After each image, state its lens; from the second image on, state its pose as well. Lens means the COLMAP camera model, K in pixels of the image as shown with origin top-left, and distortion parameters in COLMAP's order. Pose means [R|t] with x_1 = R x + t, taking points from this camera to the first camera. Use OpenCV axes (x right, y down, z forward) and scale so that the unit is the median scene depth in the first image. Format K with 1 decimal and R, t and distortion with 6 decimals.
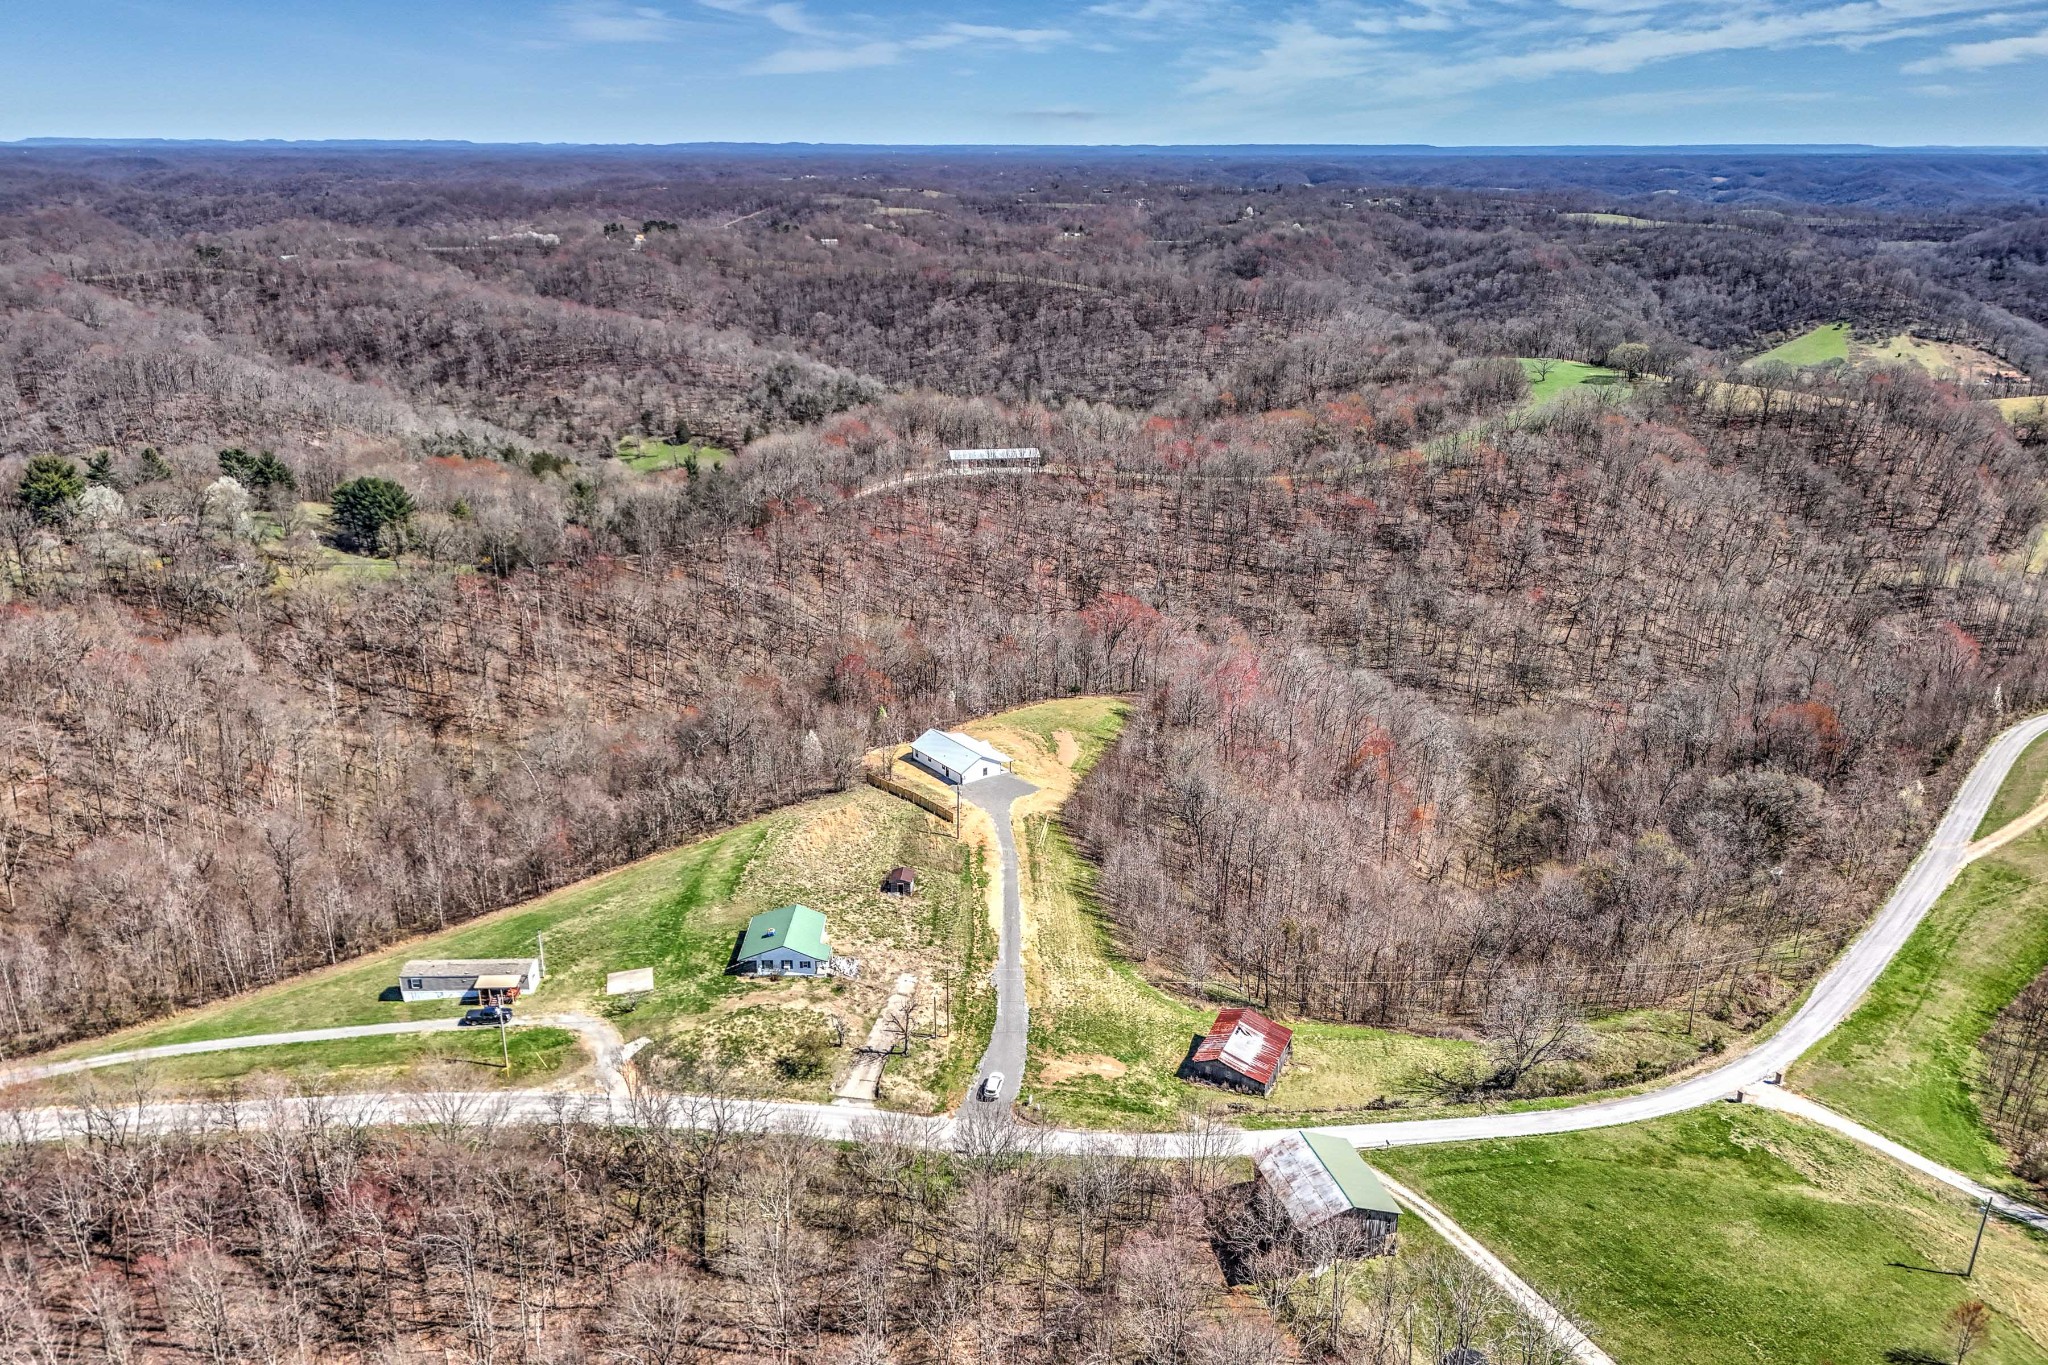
lens RADIAL K [[1478.9, 0, 1024.0], [0, 1478.9, 682.5], [0, 0, 1]] dist [0.069851, -0.068942]
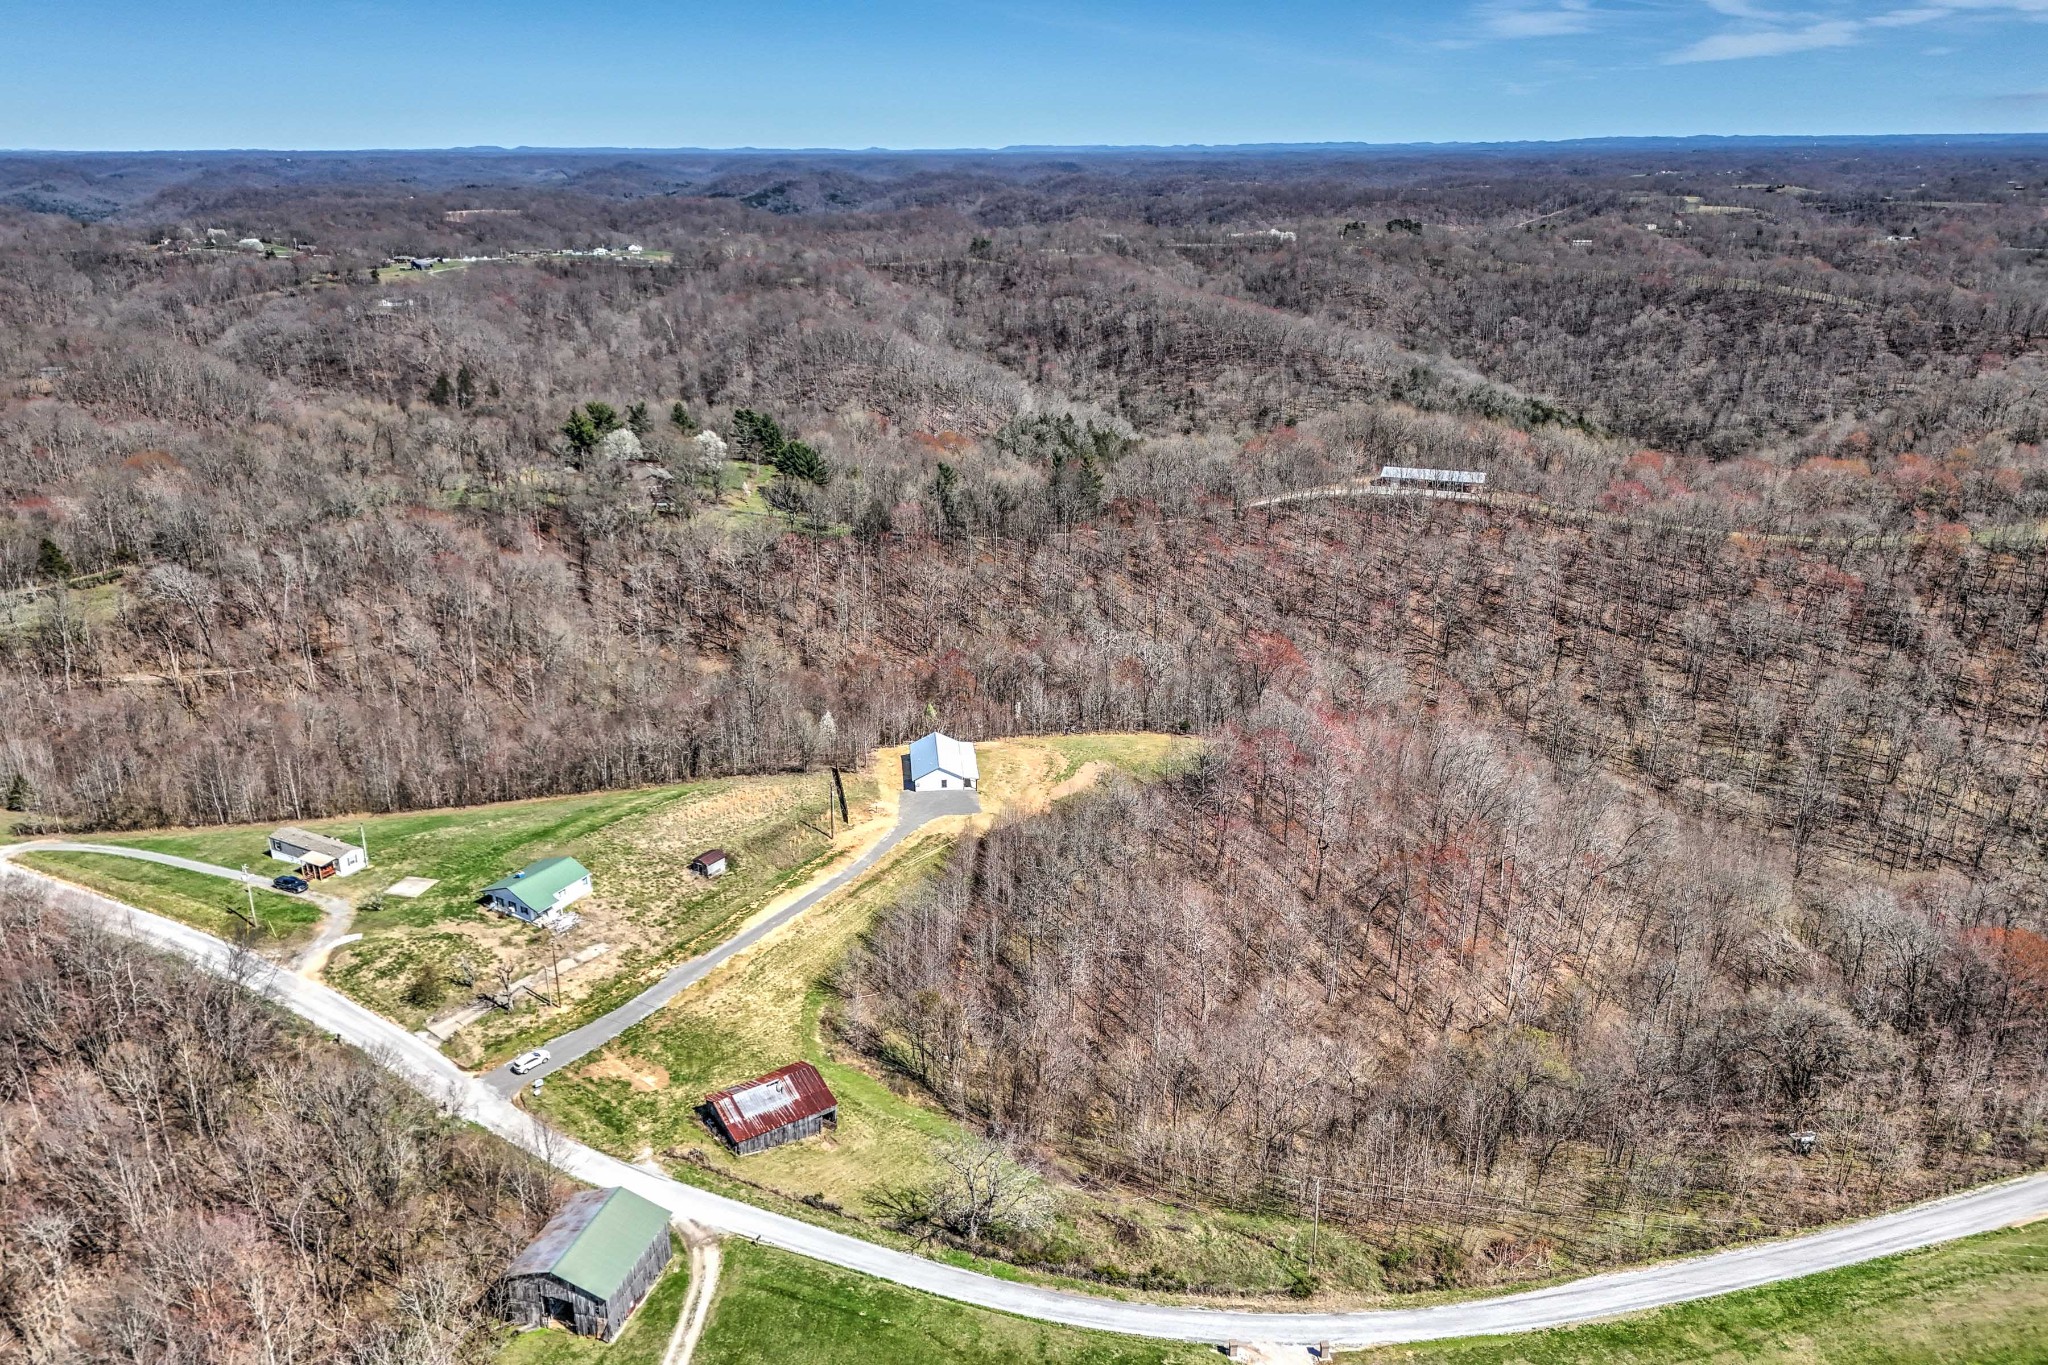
lens RADIAL K [[1494.0, 0, 1024.0], [0, 1494.0, 682.5], [0, 0, 1]] dist [0.067609, -0.063746]
pose [[0.858829, 0.164759, -0.485043, 0.503973], [-0.165836, 0.985299, 0.041052, -0.055856], [0.484676, 0.045181, 0.873526, 0.177765]]
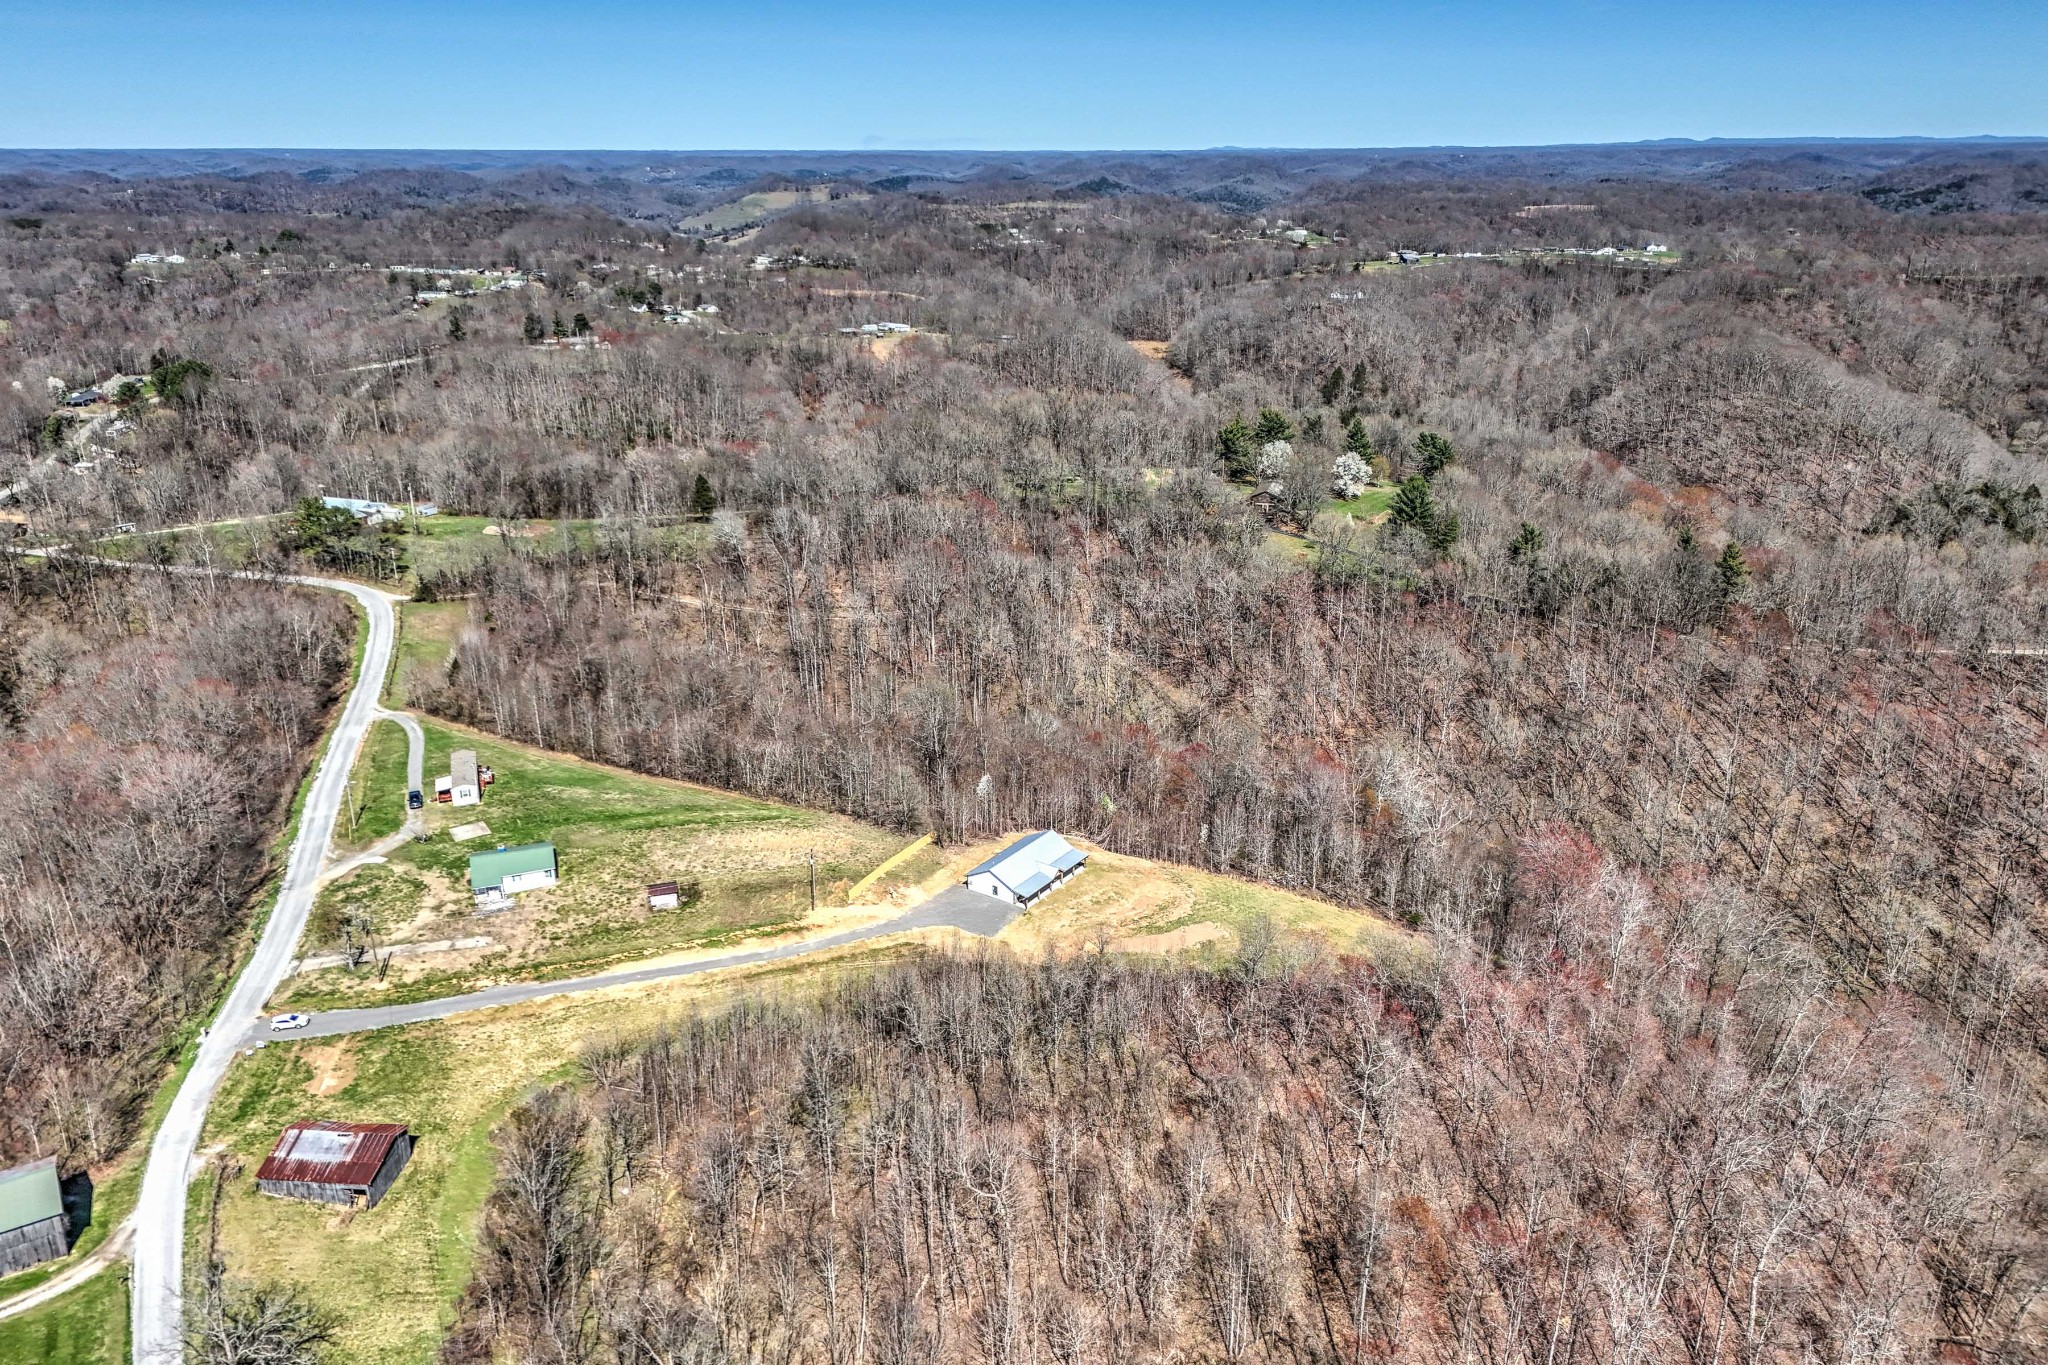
lens RADIAL K [[1494.0, 0, 1024.0], [0, 1494.0, 682.5], [0, 0, 1]] dist [0.067609, -0.063746]
pose [[0.321706, 0.312692, -0.893716, 0.718990], [-0.313675, 0.925789, 0.211002, -0.237968], [0.893372, 0.212455, 0.395916, 0.690737]]
